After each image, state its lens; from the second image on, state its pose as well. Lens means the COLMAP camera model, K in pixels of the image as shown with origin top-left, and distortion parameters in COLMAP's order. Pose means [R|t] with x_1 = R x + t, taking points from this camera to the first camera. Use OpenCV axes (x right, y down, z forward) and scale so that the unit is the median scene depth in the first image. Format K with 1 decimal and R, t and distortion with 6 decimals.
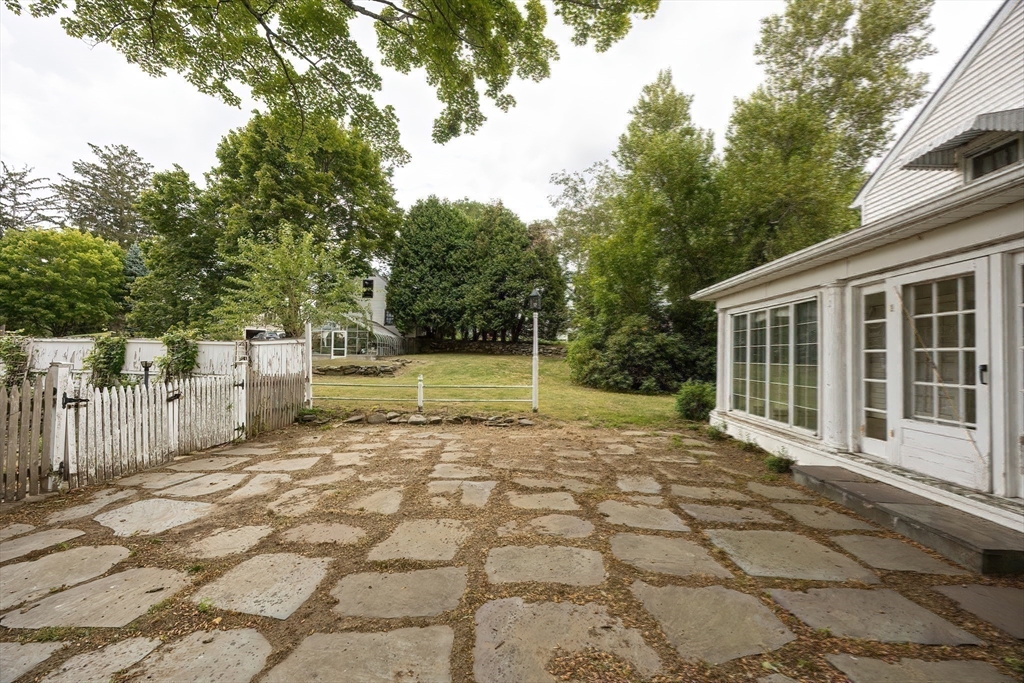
lens RADIAL K [[391.5, 0, 498.0], [0, 391.5, 352.3], [0, 0, 1]] dist [-0.003088, -0.000129]
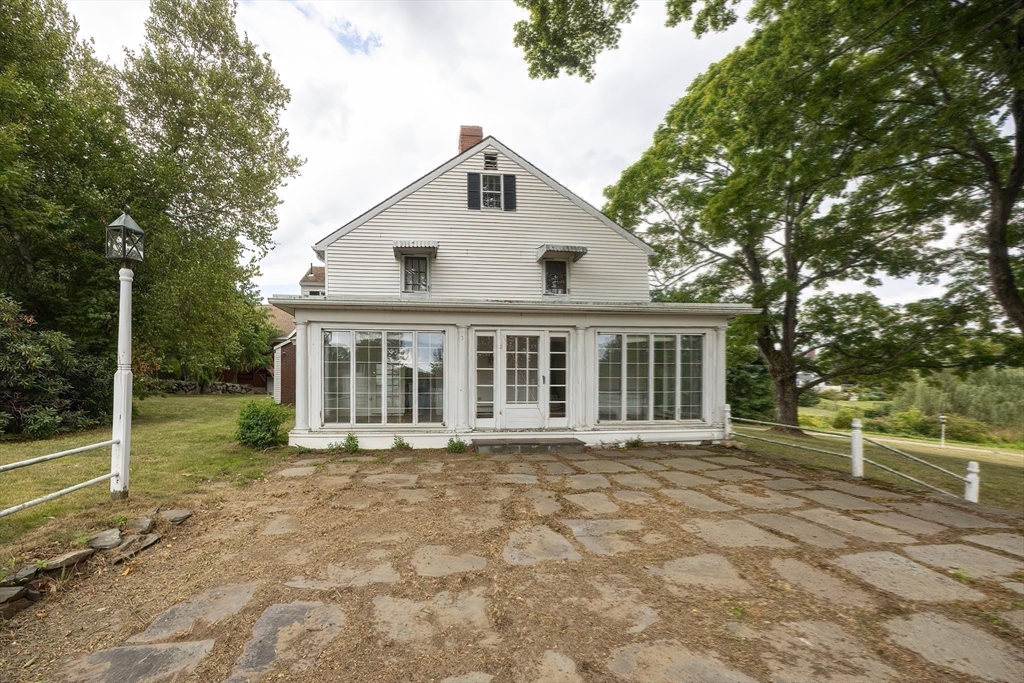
lens RADIAL K [[412.3, 0, 473.3], [0, 412.3, 378.2], [0, 0, 1]] dist [-0.003287, -0.000646]
pose [[-0.199019, -0.014641, 0.979886, -0.828236], [-0.015127, 0.999815, 0.011867, 0.017097], [-0.979879, -0.012461, -0.199204, 1.360994]]
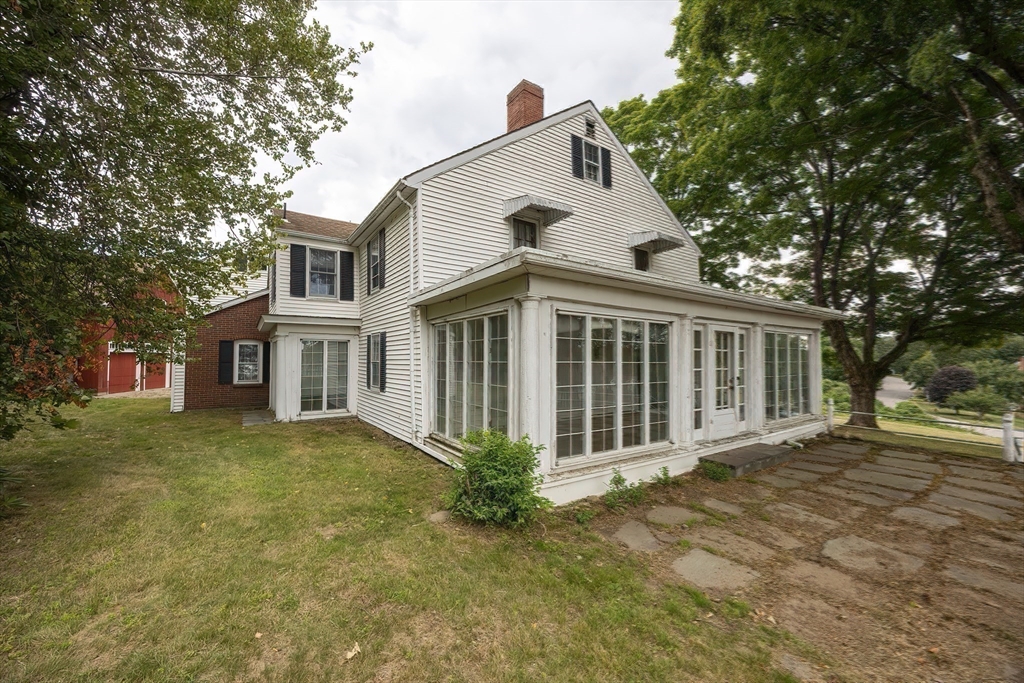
lens RADIAL K [[391.5, 0, 510.9], [0, 391.5, 344.0], [0, 0, 1]] dist [-0.003088, -0.000129]
pose [[-0.633041, 0.006835, 0.774088, 0.251807], [-0.026425, 0.999187, -0.030433, -0.034260], [-0.773667, -0.039720, -0.632346, 2.380908]]
